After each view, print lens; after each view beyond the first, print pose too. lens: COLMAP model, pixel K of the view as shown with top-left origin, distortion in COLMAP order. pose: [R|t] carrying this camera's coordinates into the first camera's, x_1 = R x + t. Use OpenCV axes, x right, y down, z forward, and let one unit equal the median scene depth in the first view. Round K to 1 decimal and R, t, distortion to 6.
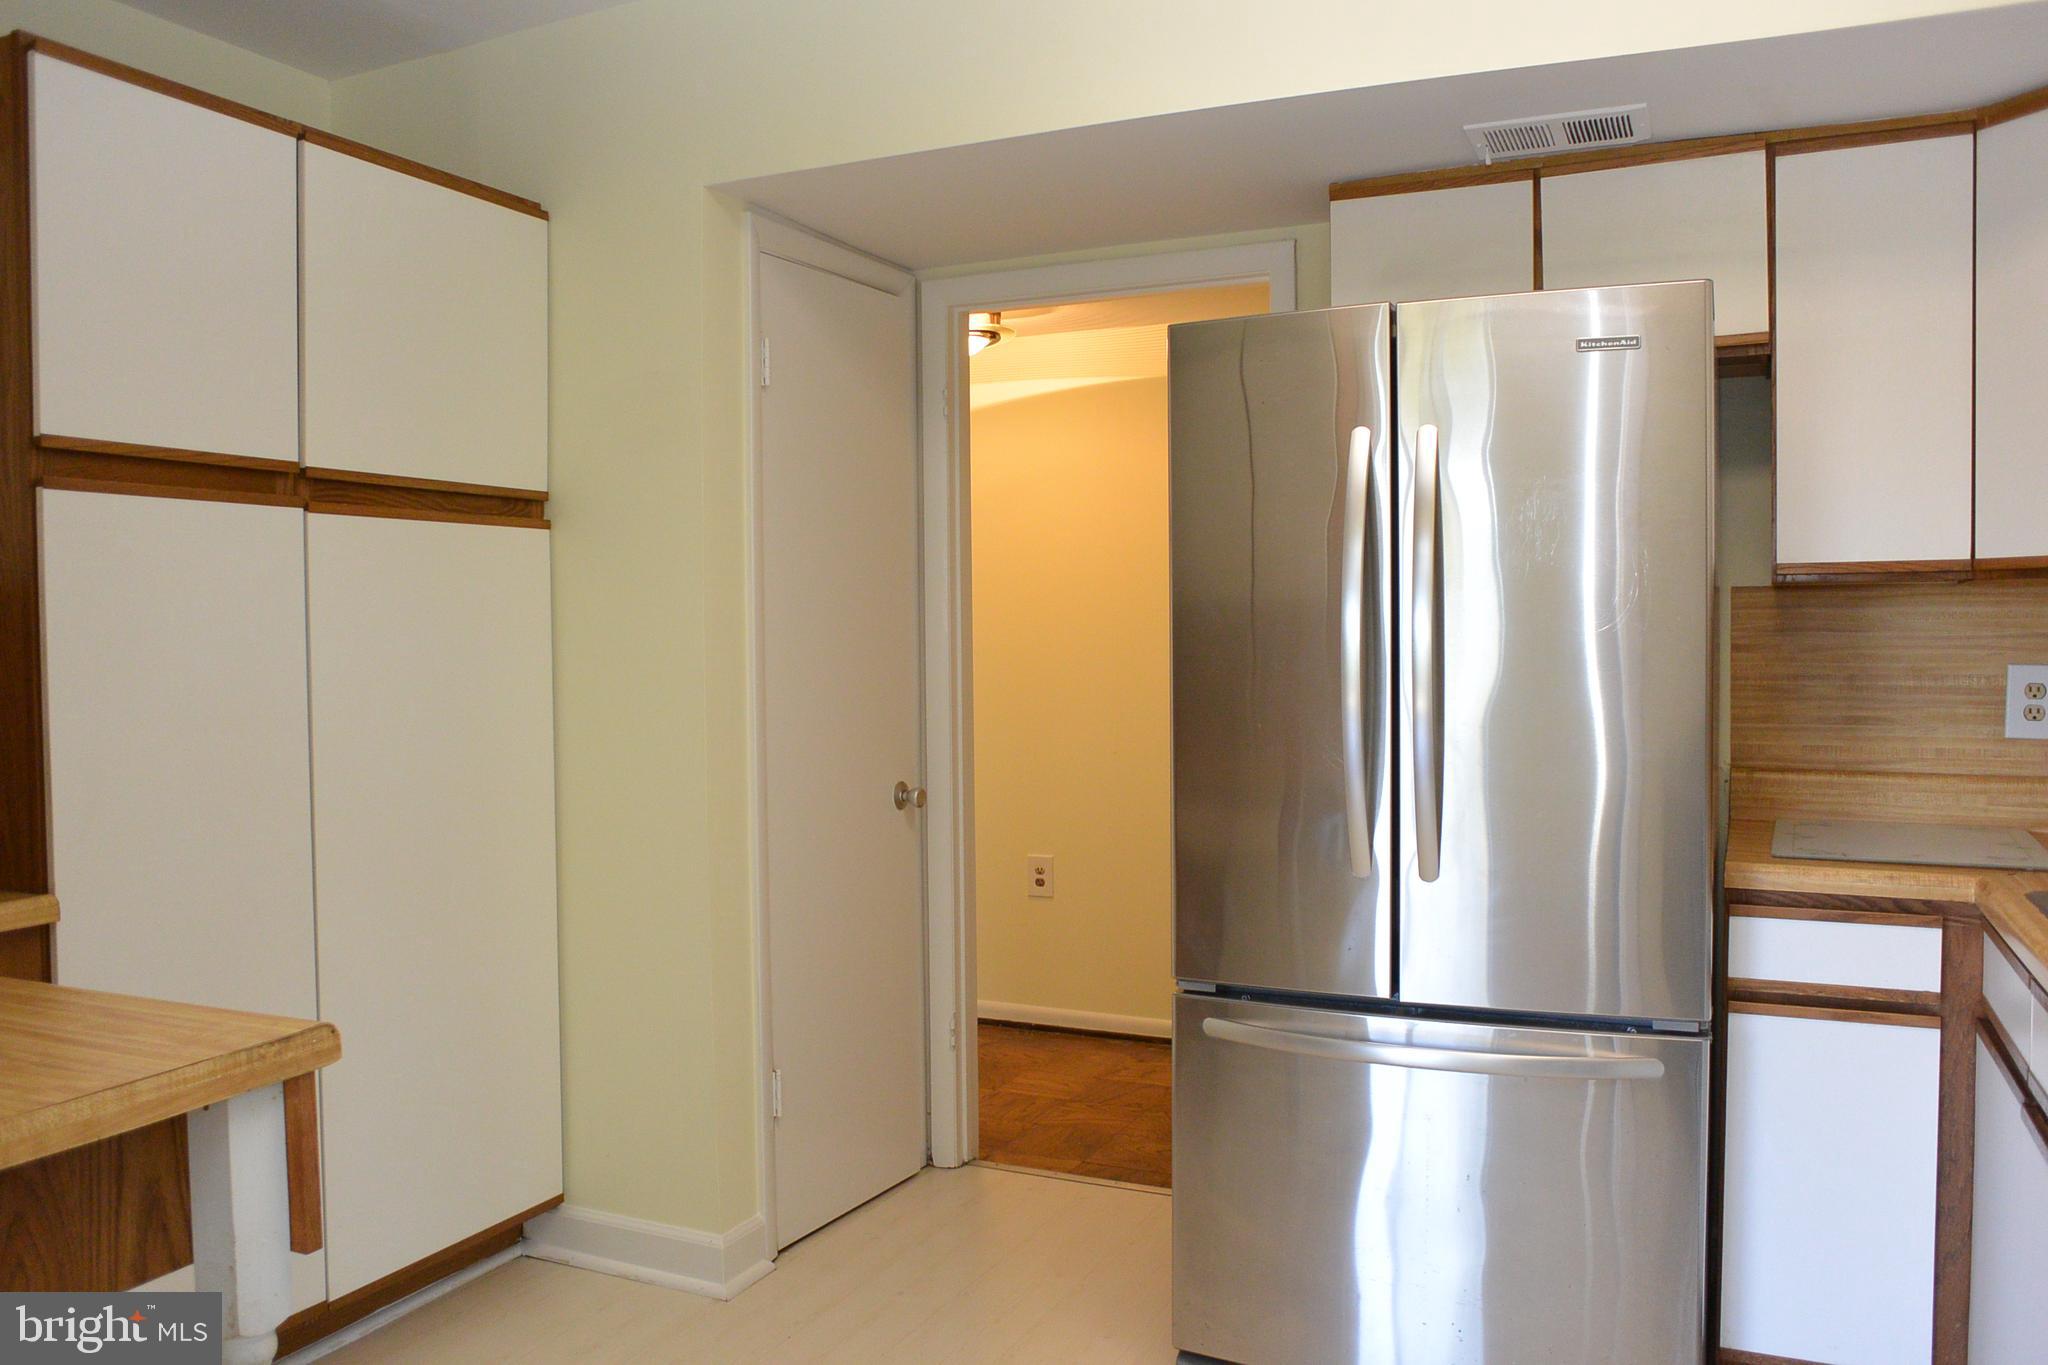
lens RADIAL K [[1619.6, 0, 1023.1], [0, 1619.6, 686.0], [0, 0, 1]] dist [-0.031880, 0.006408]
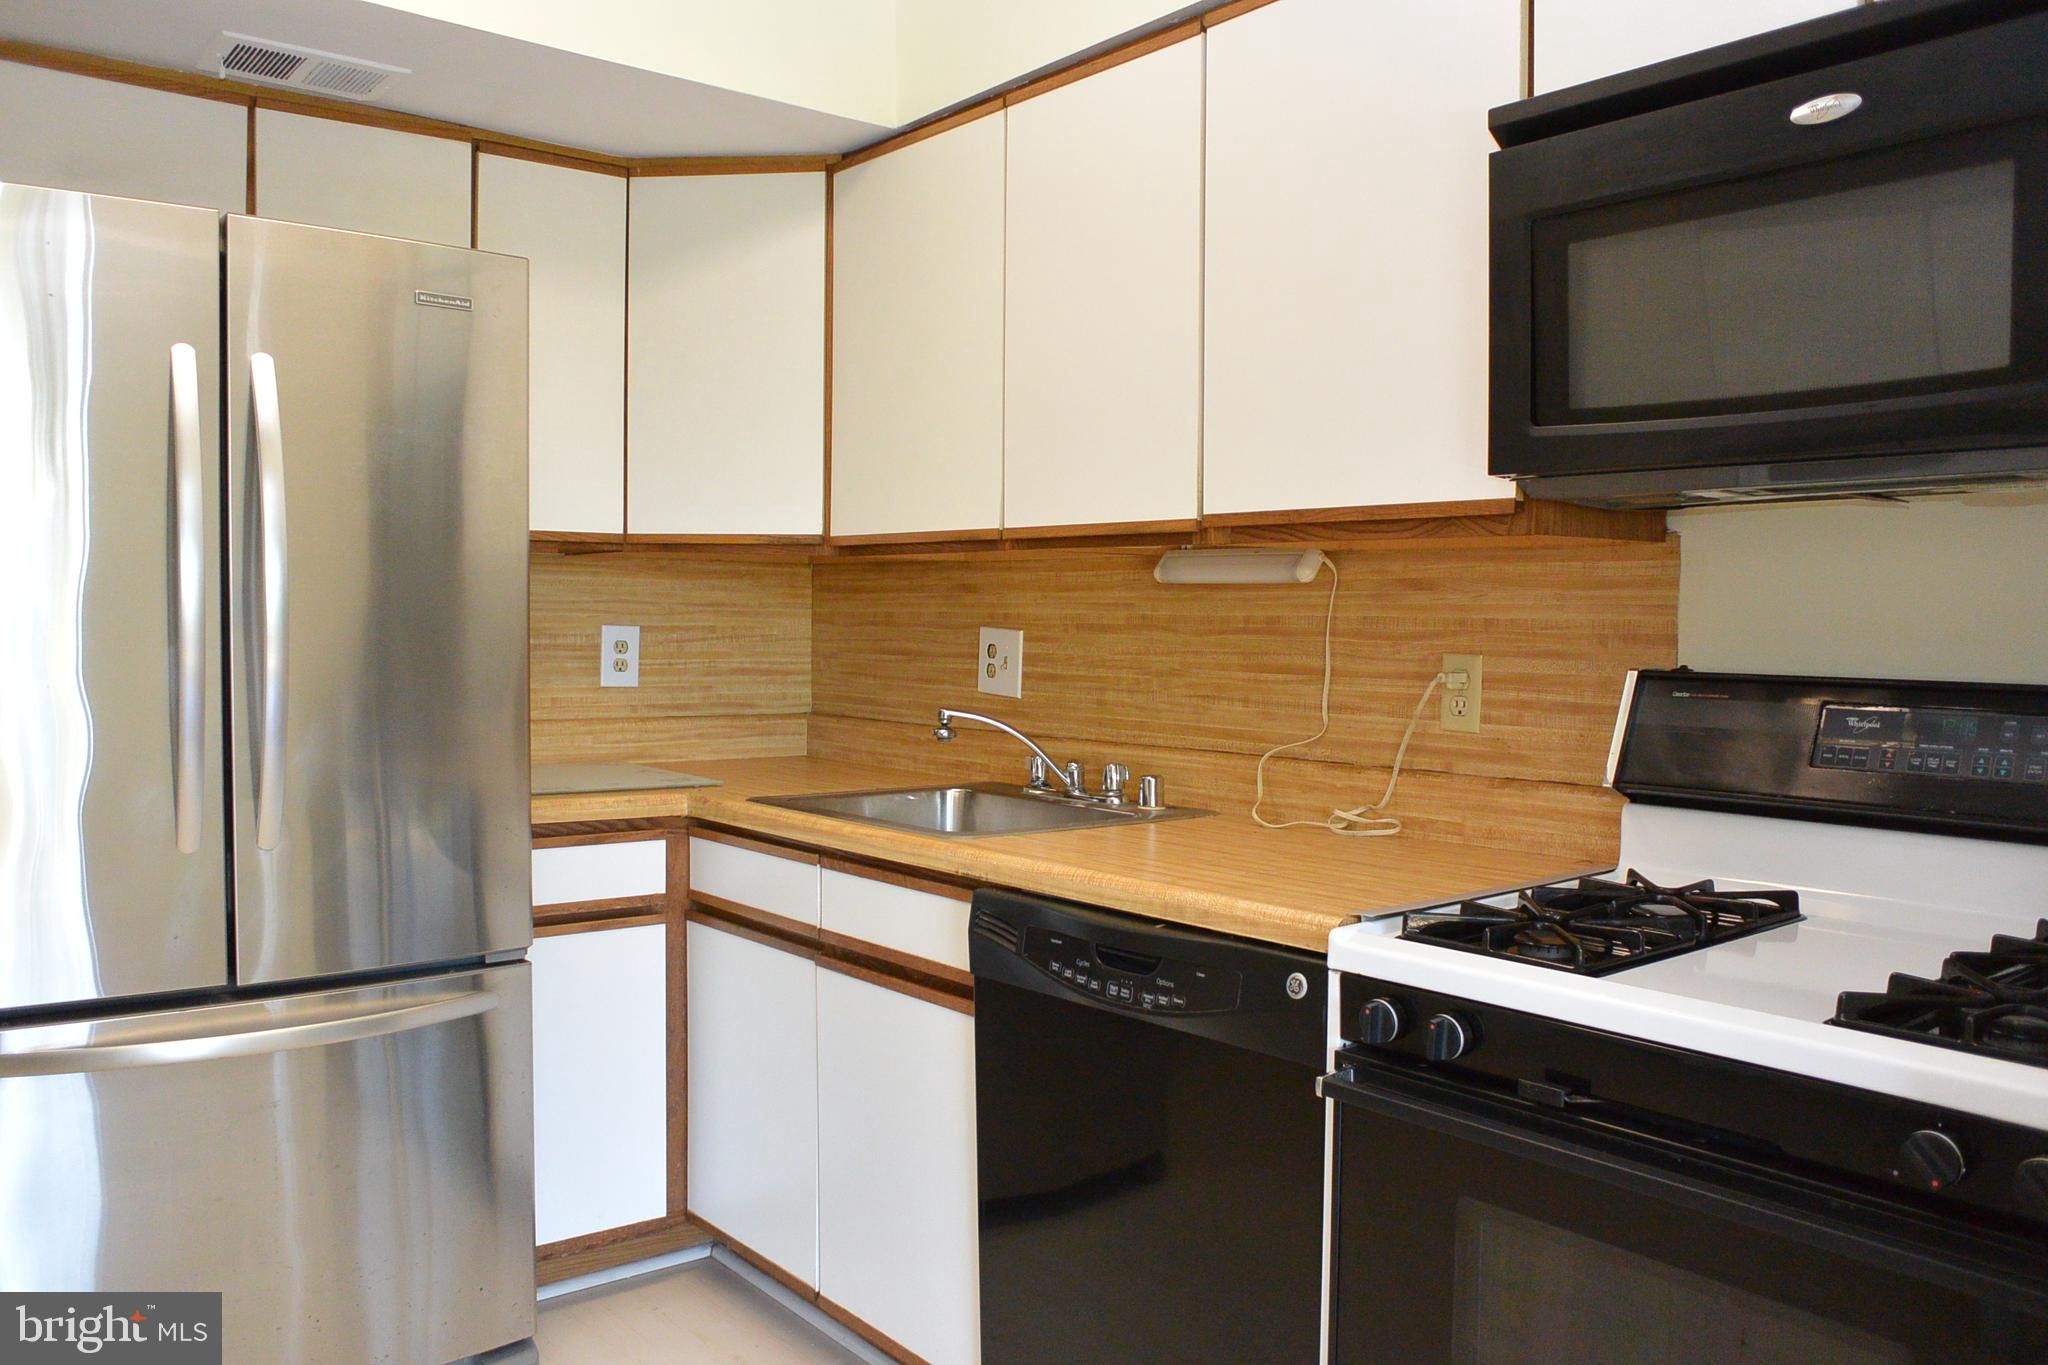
lens RADIAL K [[1619.6, 0, 1019.6], [0, 1619.6, 674.5], [0, 0, 1]] dist [-0.031880, 0.006408]
pose [[0.467472, -0.017054, 0.883843, -0.309540], [0.018155, 0.999788, 0.009689, 0.017651], [-0.883821, 0.011517, 0.467683, 0.164415]]
